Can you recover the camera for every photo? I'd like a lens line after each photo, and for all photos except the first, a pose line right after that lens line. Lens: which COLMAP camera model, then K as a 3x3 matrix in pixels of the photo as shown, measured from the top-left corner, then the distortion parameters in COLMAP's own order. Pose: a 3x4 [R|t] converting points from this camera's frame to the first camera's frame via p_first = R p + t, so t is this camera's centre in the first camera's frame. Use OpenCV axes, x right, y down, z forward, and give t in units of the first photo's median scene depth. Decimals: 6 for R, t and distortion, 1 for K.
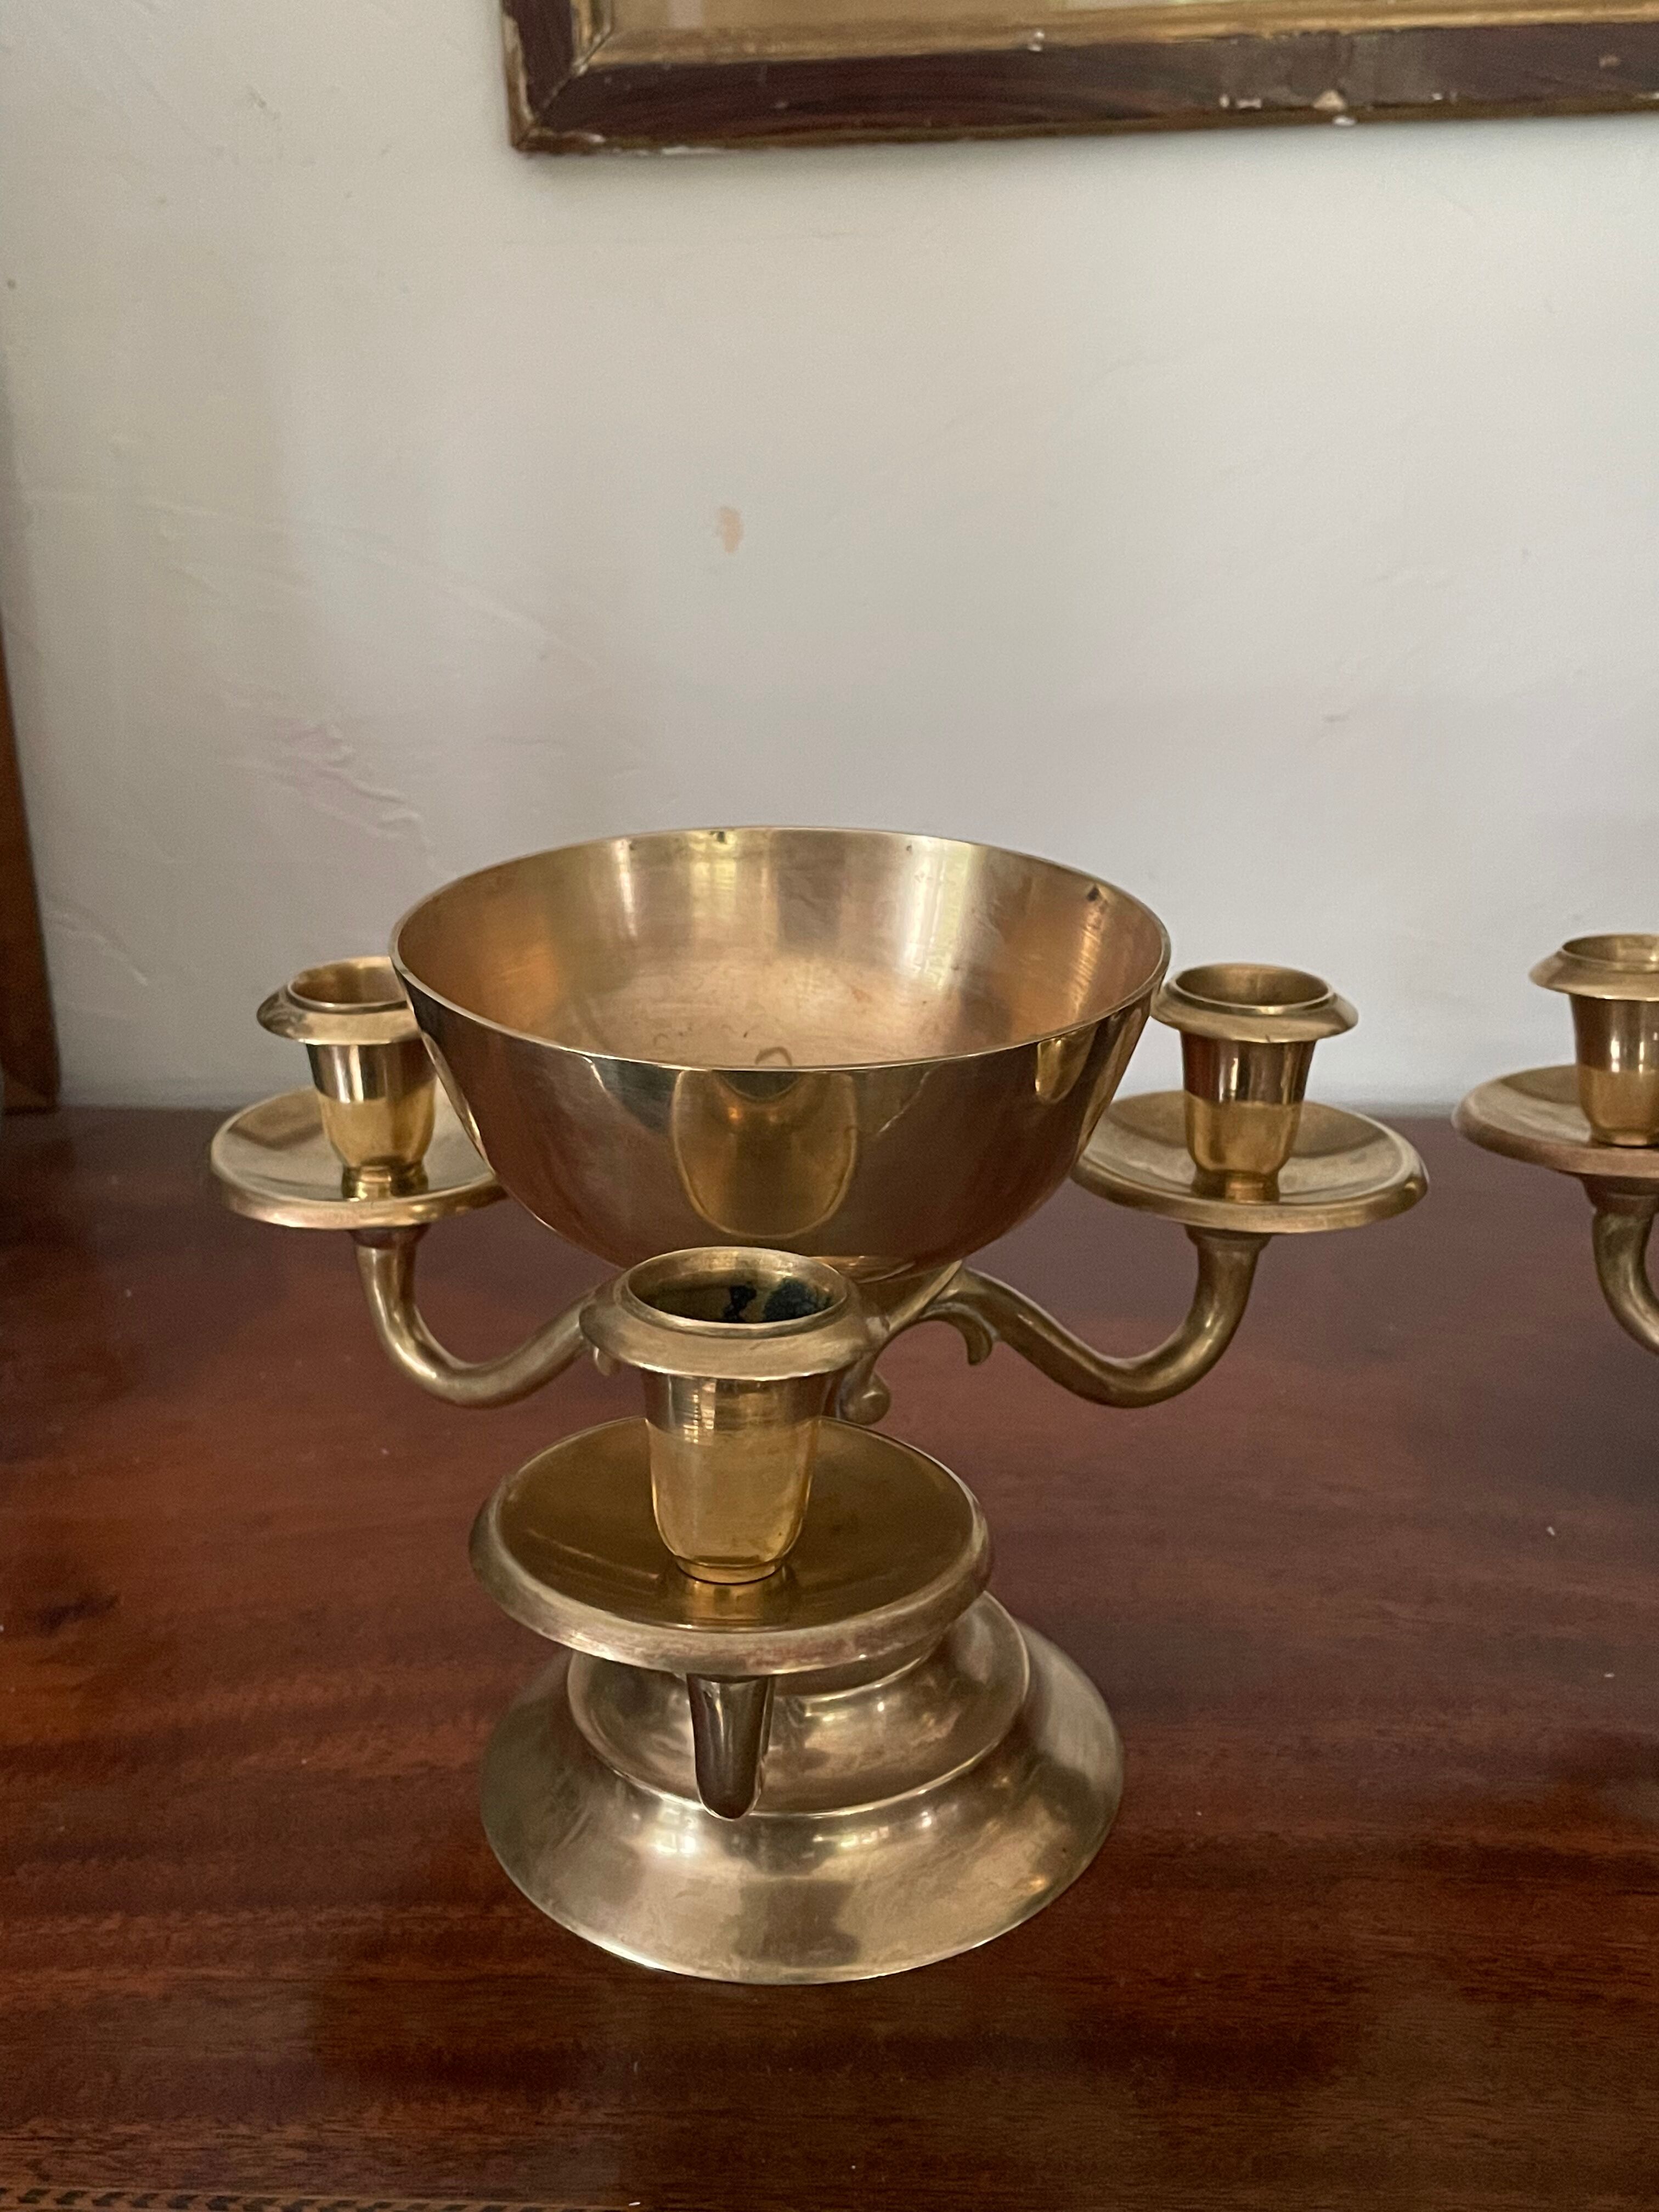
lens RADIAL K [[2358.8, 0, 863.4], [0, 2358.8, 1071.1], [0, 0, 1]] dist [0.022356, 0.000000]
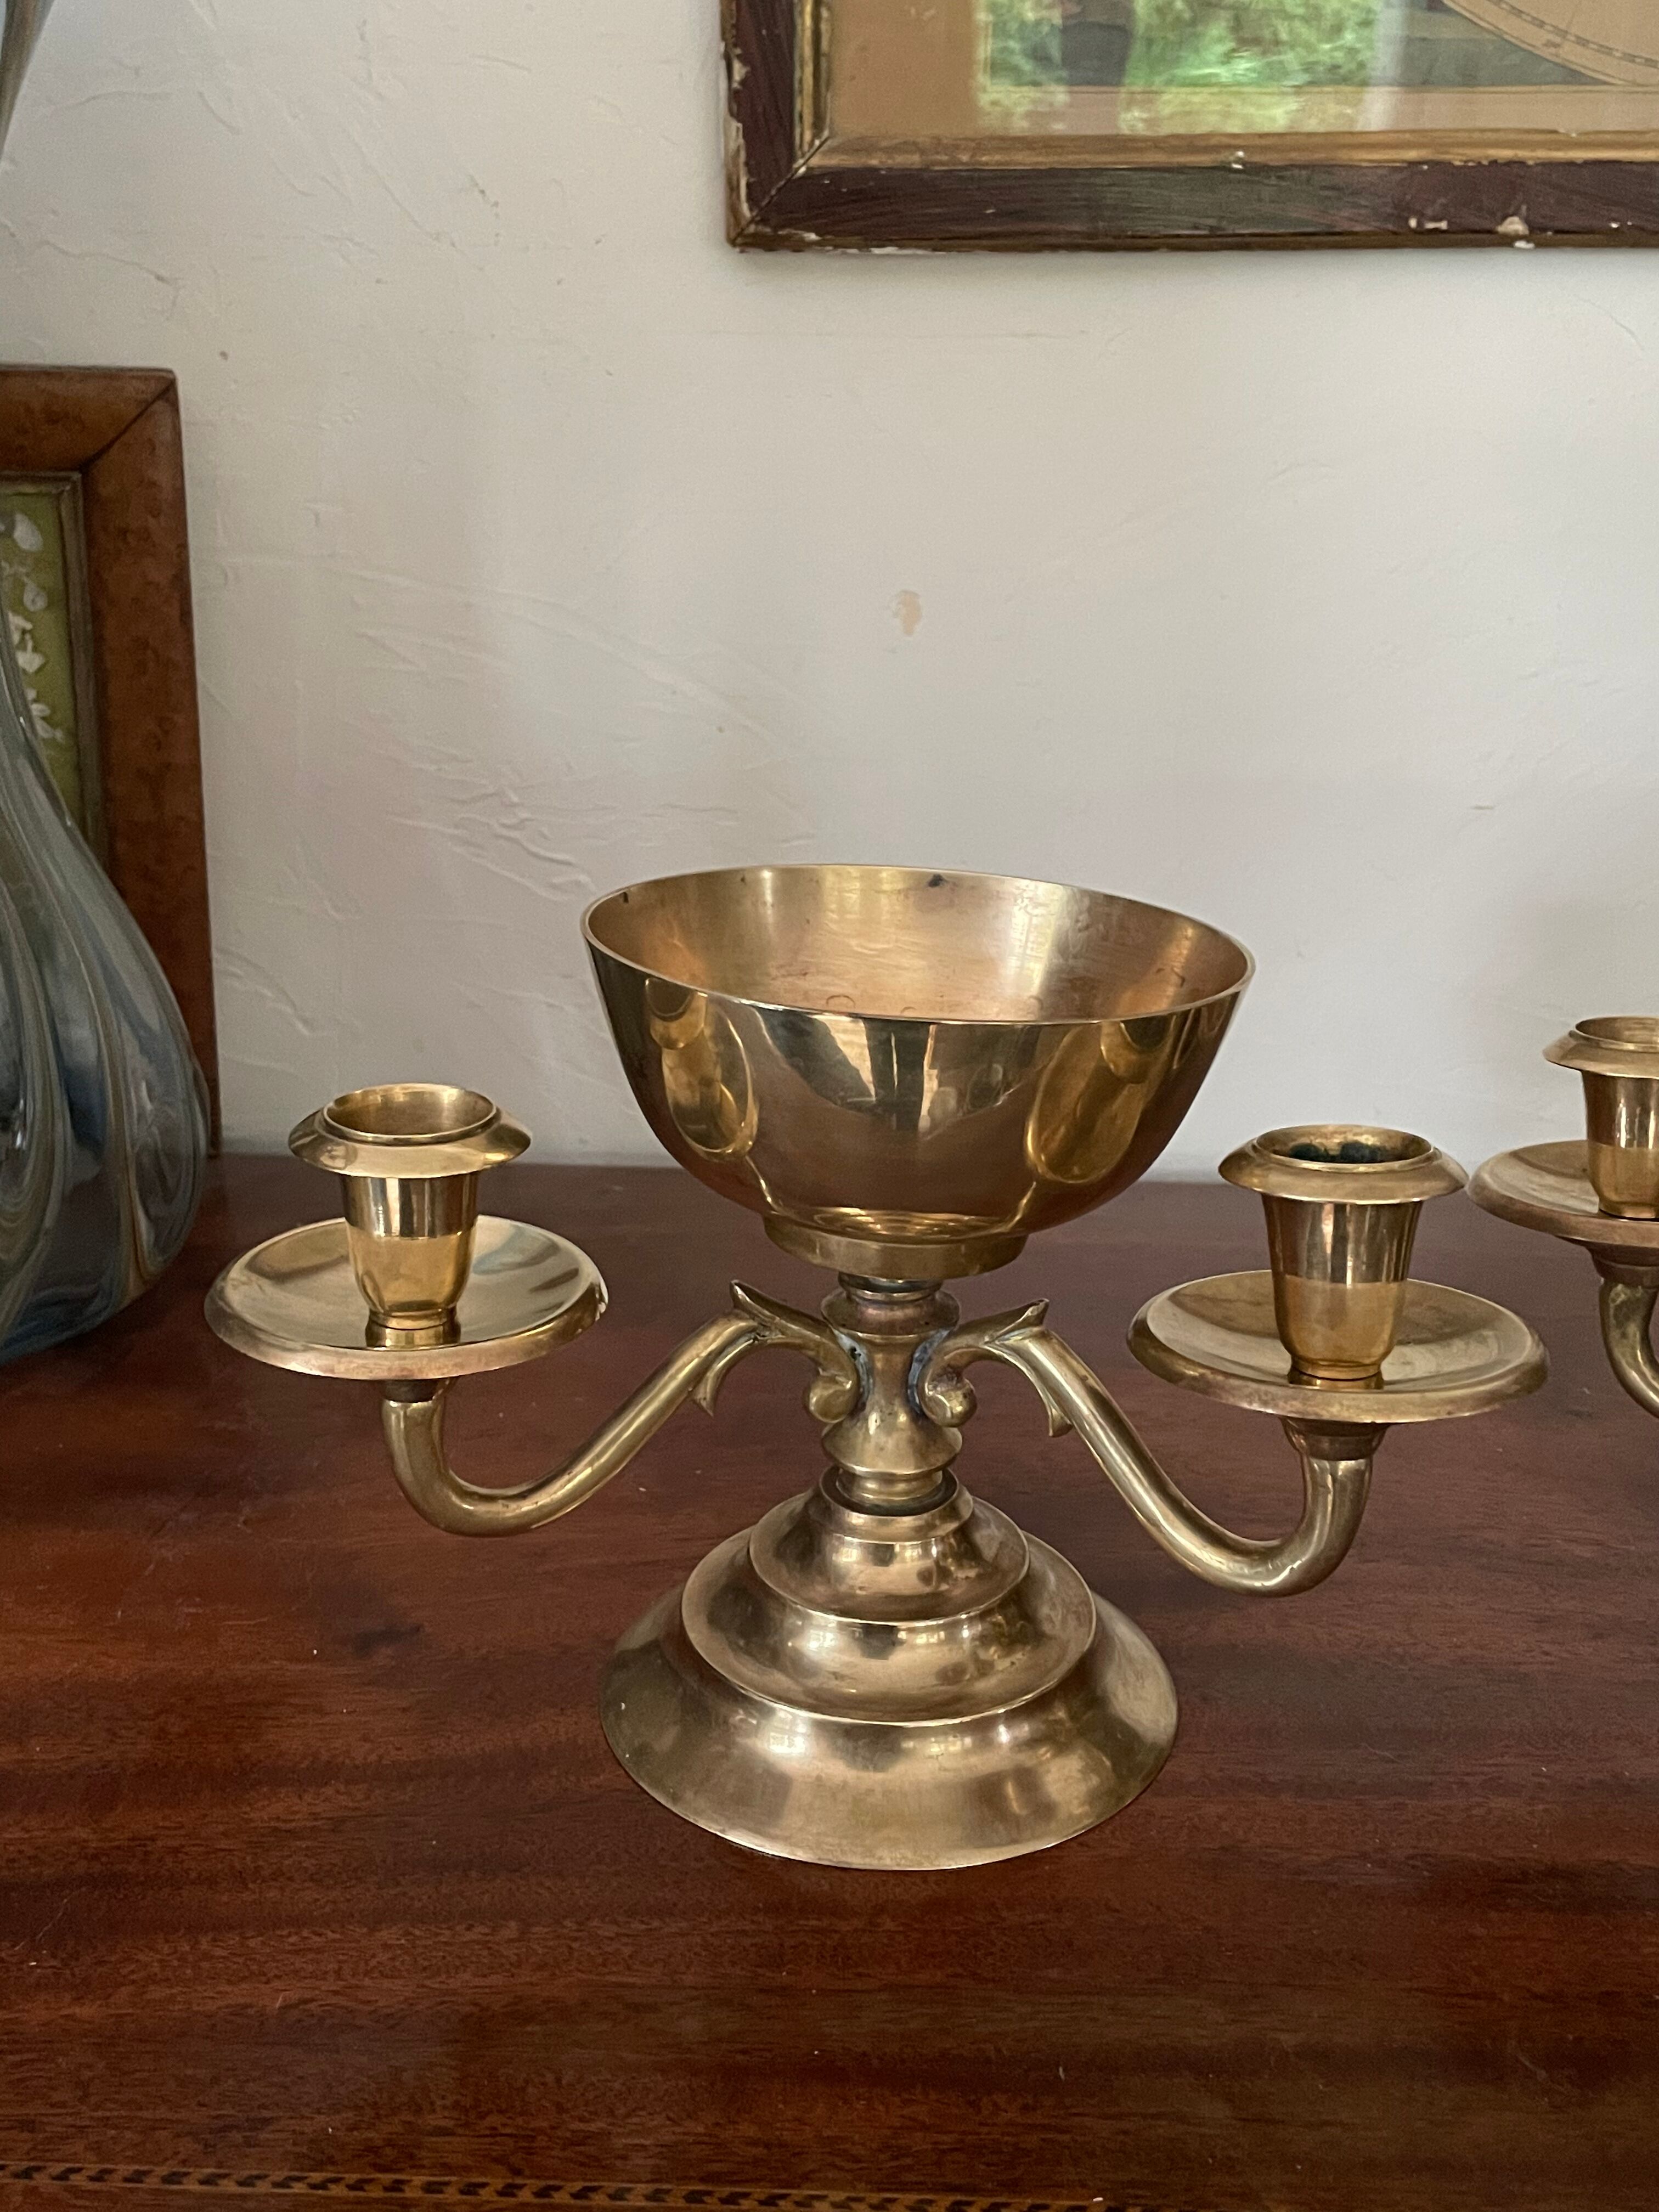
lens RADIAL K [[2358.8, 0, 840.9], [0, 2358.8, 1055.3], [0, 0, 1]] dist [0.022356, 0.000000]
pose [[0.999105, 0.022813, 0.035615, -0.200773], [-0.021240, 0.998808, -0.043942, 0.019831], [-0.036575, 0.043146, 0.998399, -0.042634]]
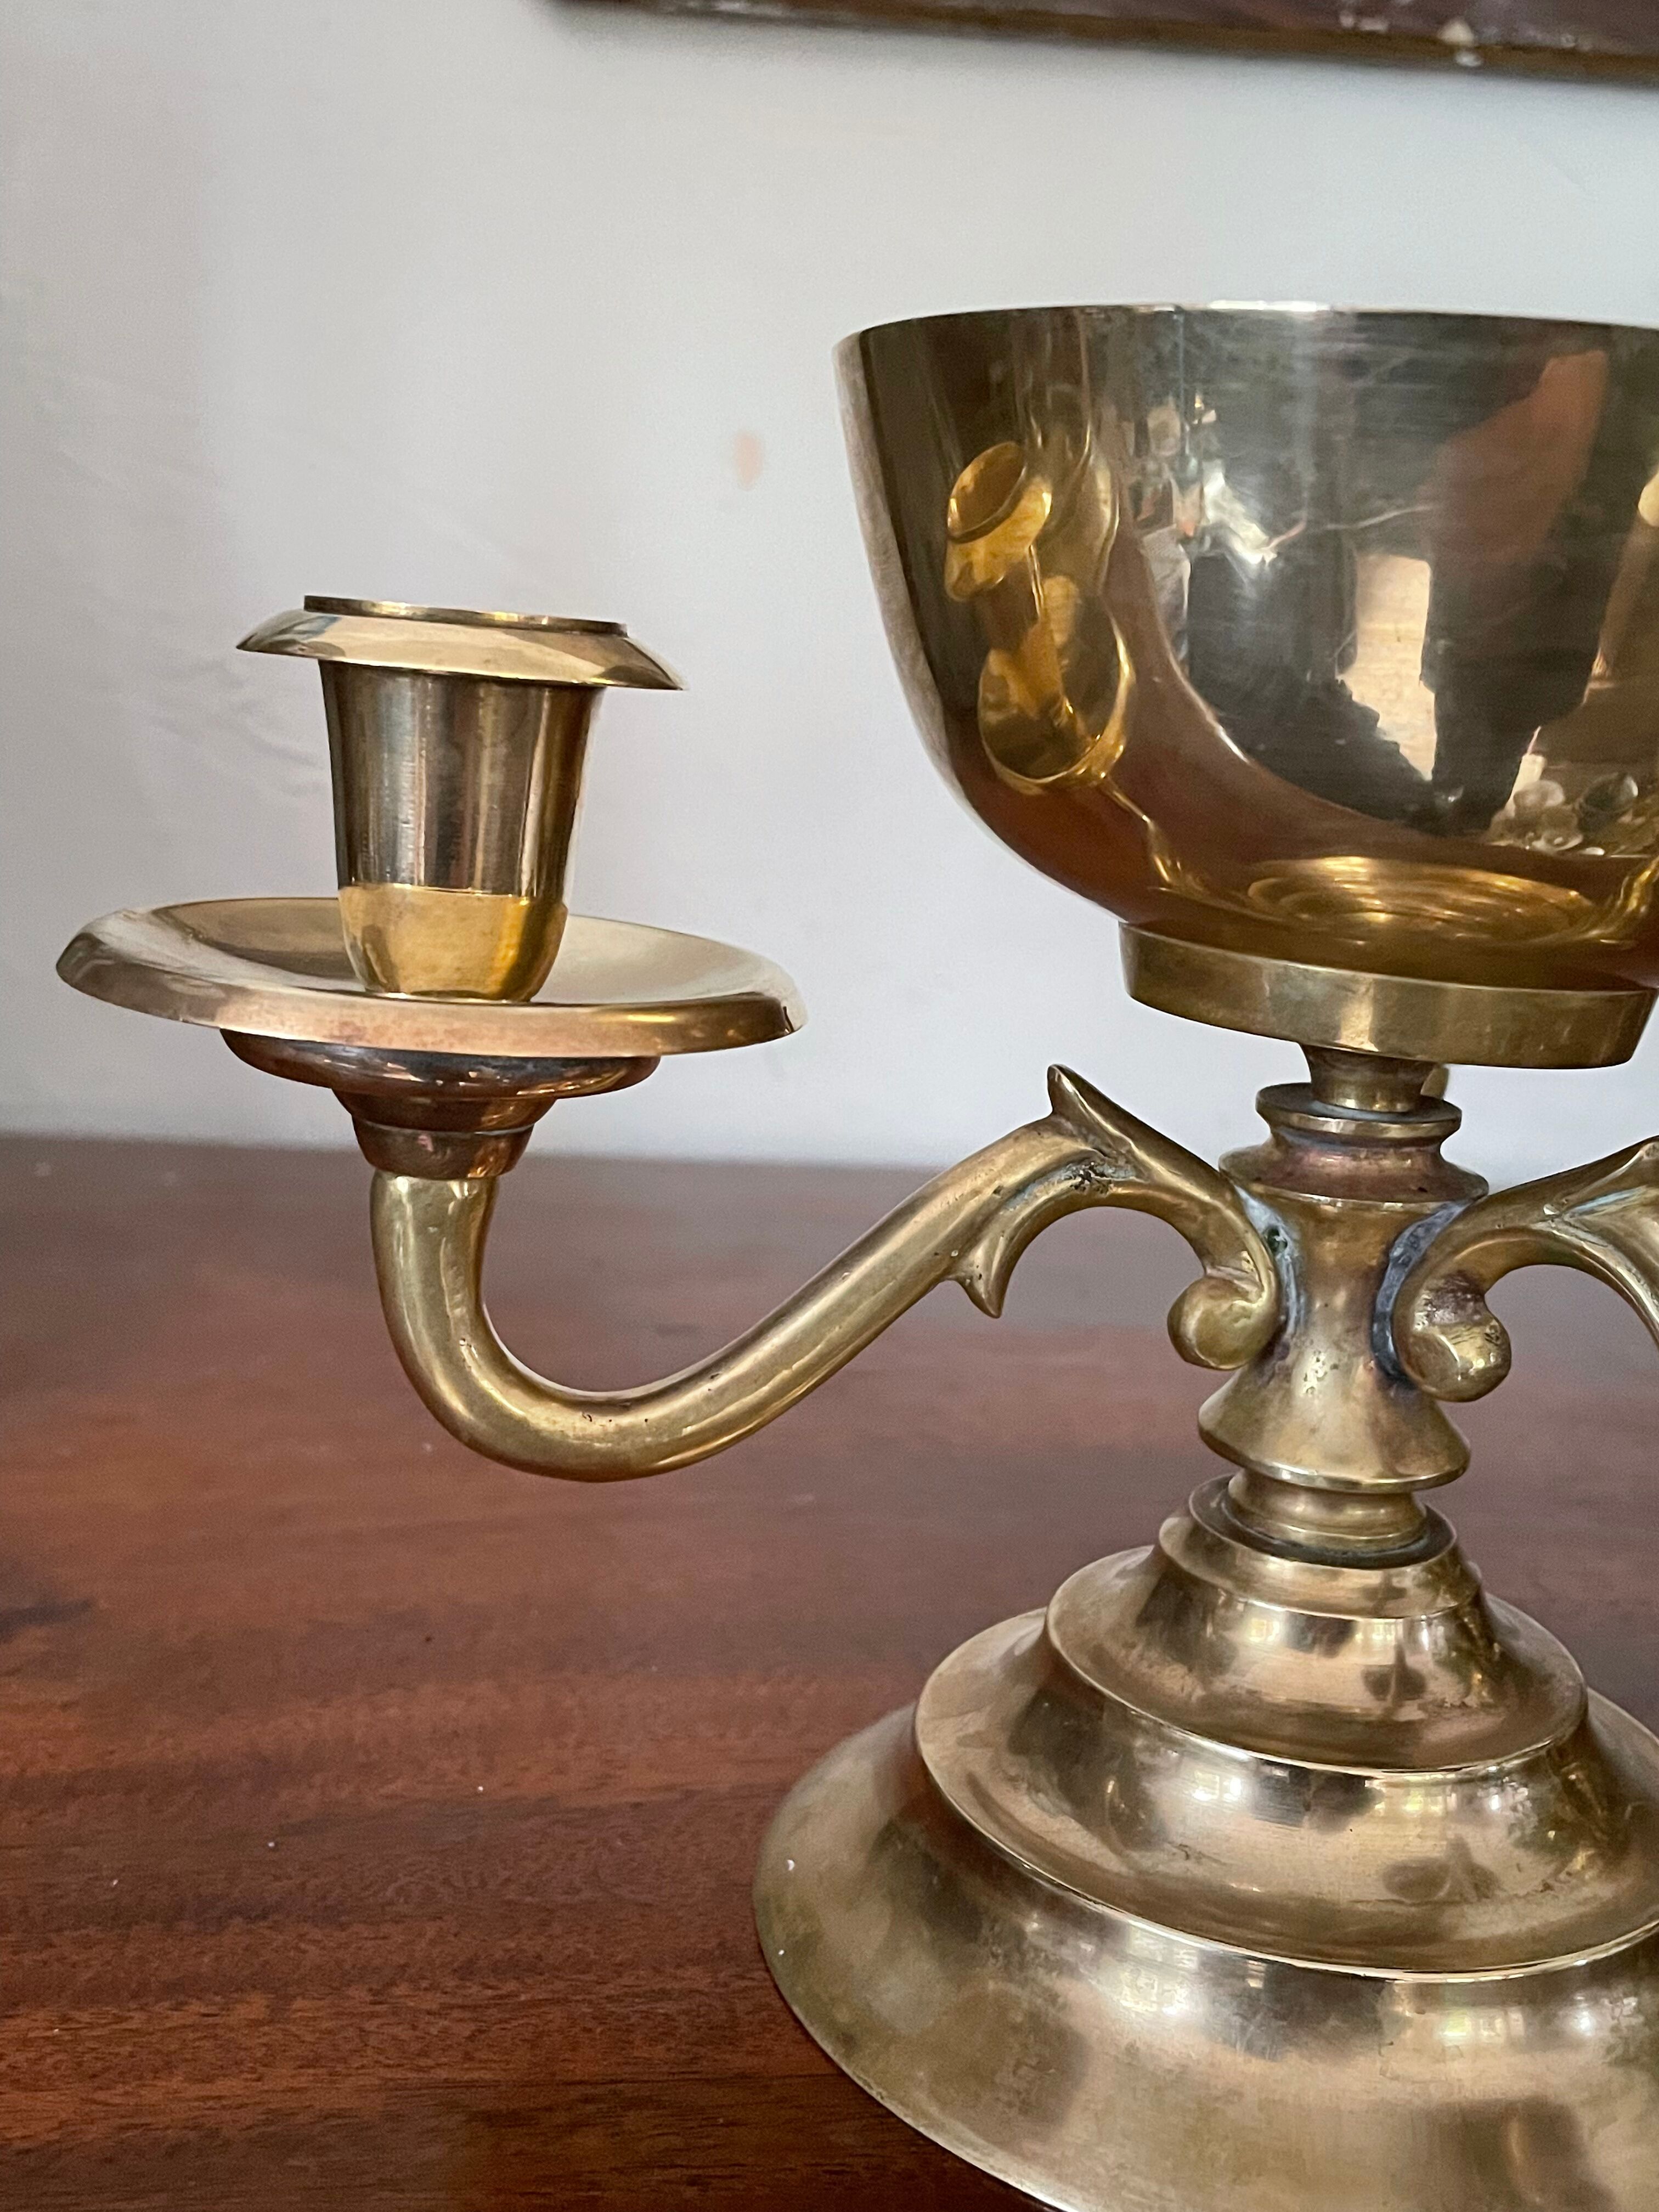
lens RADIAL K [[2358.8, 0, 888.2], [0, 2358.8, 1040.7], [0, 0, 1]] dist [0.022356, 0.000000]
pose [[0.981483, 0.048091, 0.185416, -0.259587], [-0.016474, 0.985577, -0.168422, 0.201053], [-0.190841, 0.162249, 0.968119, 0.332666]]
